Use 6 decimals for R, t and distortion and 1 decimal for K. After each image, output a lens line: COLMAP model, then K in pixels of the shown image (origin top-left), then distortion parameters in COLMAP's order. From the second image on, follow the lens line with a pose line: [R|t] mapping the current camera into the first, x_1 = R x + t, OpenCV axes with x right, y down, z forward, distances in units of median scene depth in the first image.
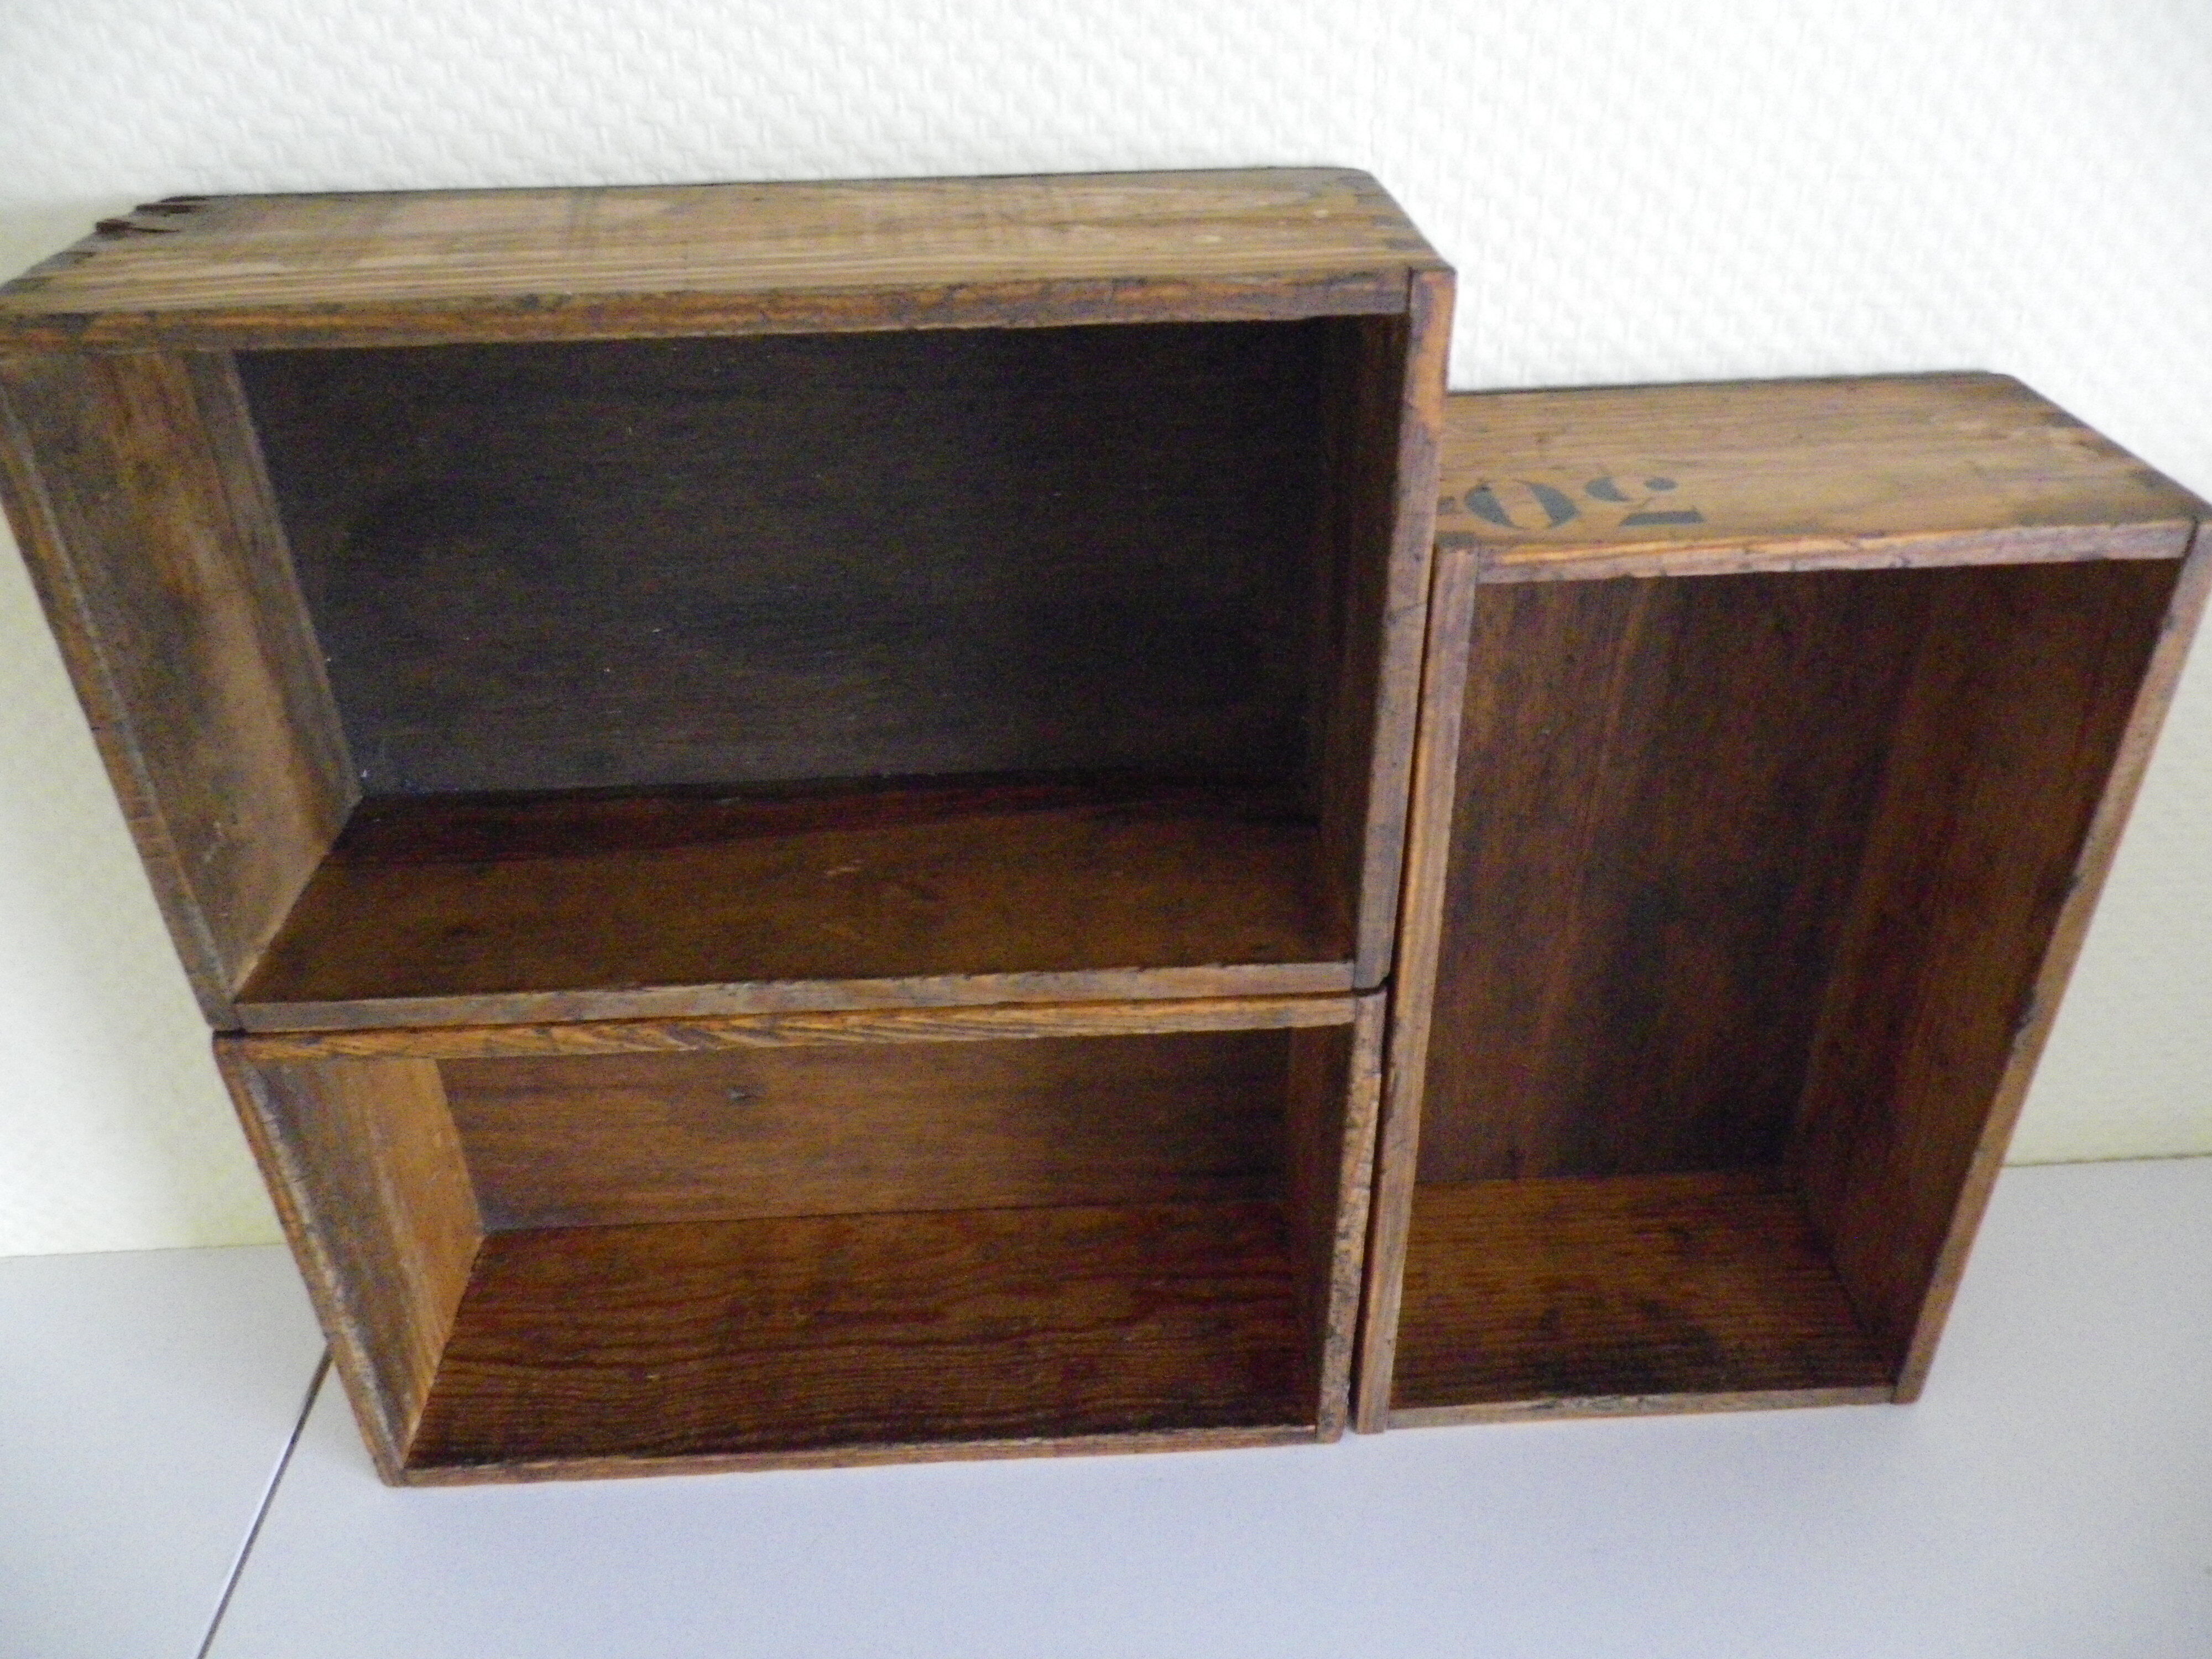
lens RADIAL K [[1692.3, 0, 1106.0], [0, 1692.3, 829.5], [0, 0, 1]] dist [-0.006948, 0.005772]
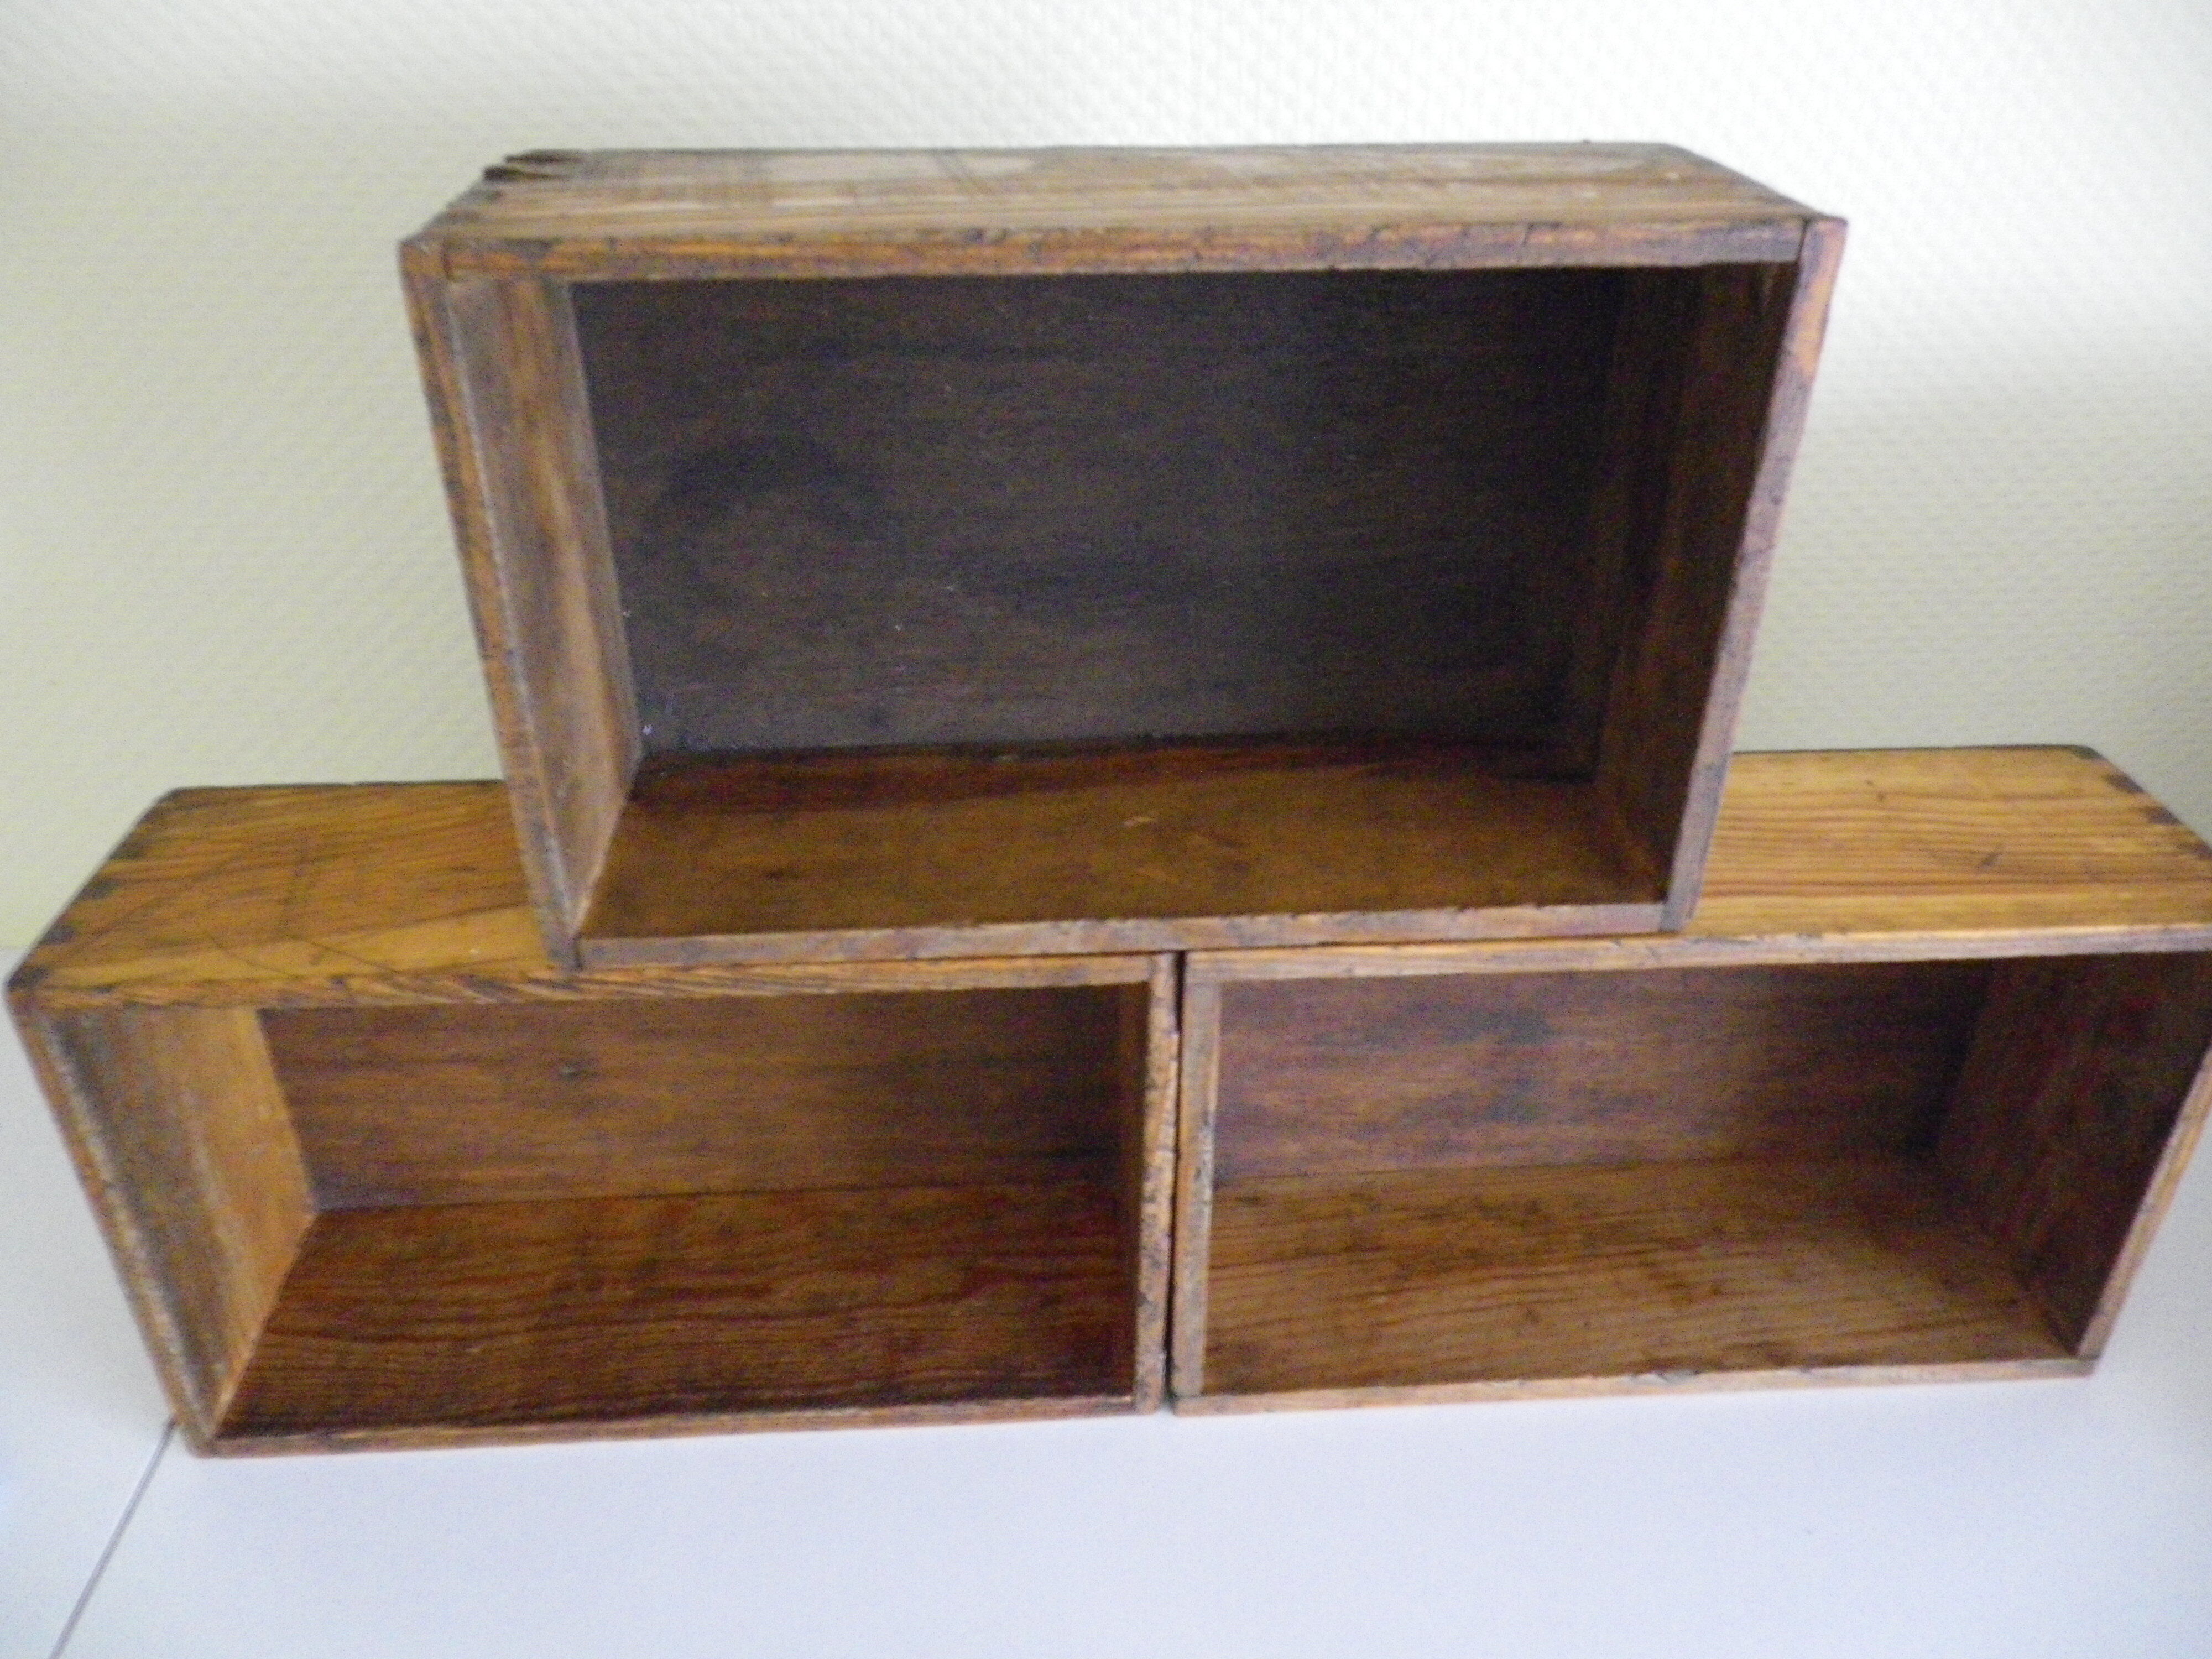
lens RADIAL K [[1692.3, 0, 1106.0], [0, 1692.3, 829.5], [0, 0, 1]] dist [-0.006948, 0.005772]
pose [[0.999628, 0.004335, 0.026935, -0.225294], [-0.003612, 0.999634, -0.026828, 0.062934], [-0.027041, 0.026721, 0.999277, -0.023745]]
